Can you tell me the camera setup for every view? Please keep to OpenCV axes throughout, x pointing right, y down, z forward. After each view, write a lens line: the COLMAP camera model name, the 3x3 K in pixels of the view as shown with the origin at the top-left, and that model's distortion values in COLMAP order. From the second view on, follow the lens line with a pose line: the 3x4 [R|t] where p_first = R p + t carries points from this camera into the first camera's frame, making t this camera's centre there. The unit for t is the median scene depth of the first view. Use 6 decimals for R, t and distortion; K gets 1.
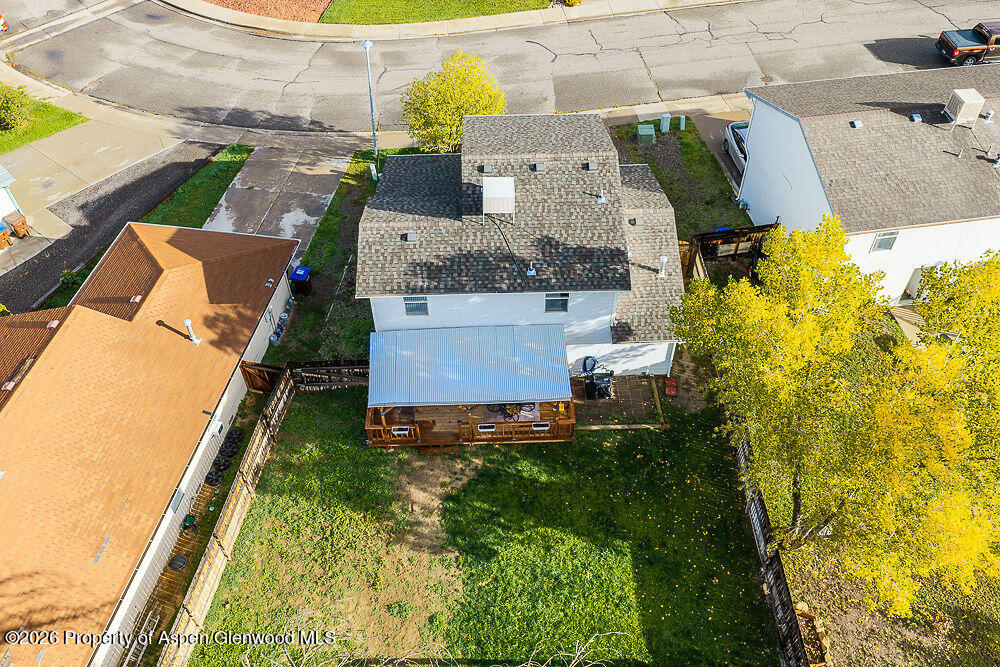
lens RADIAL K [[829.6, 0, 503.6], [0, 829.6, 331.2], [0, 0, 1]] dist [0.009743, -0.012517]
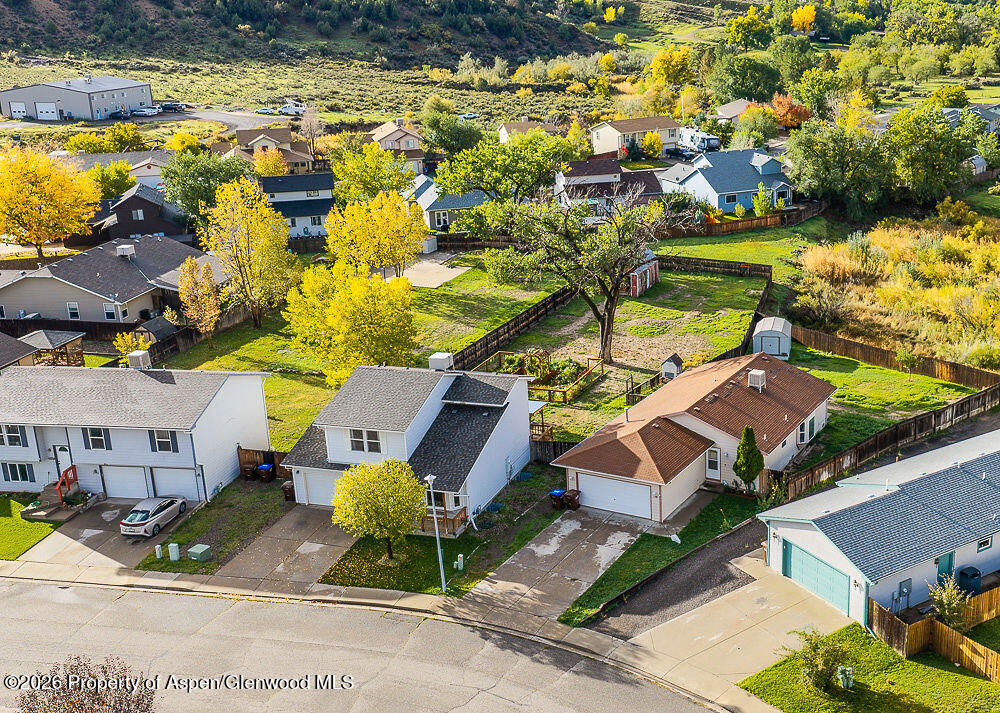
lens RADIAL K [[1170.2, 0, 702.4], [0, 1170.2, 335.4], [0, 0, 1]] dist [-0.002106, 0.000000]
pose [[-0.963550, -0.066260, 0.259192, -1.231234], [0.206332, 0.432636, 0.877641, -2.355846], [-0.170288, 0.899131, -0.403195, 1.919285]]
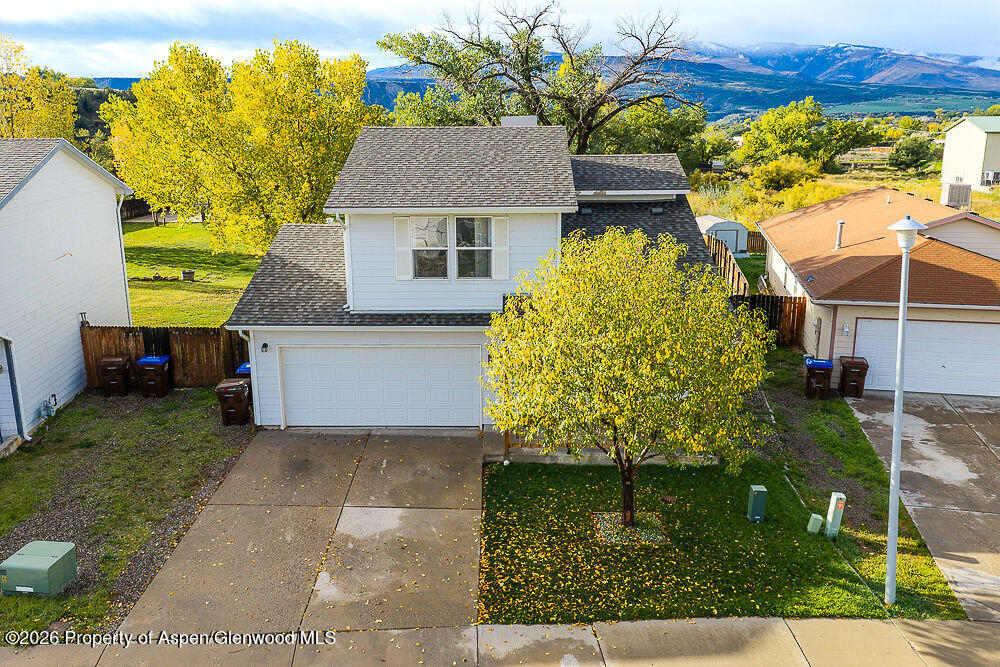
lens RADIAL K [[829.6, 0, 498.3], [0, 829.6, 329.6], [0, 0, 1]] dist [0.009743, -0.012517]
pose [[-0.998549, -0.002685, 0.053784, -0.033100], [0.046112, 0.473227, 0.879733, -0.878497], [-0.027814, 0.880936, -0.472417, 1.651741]]
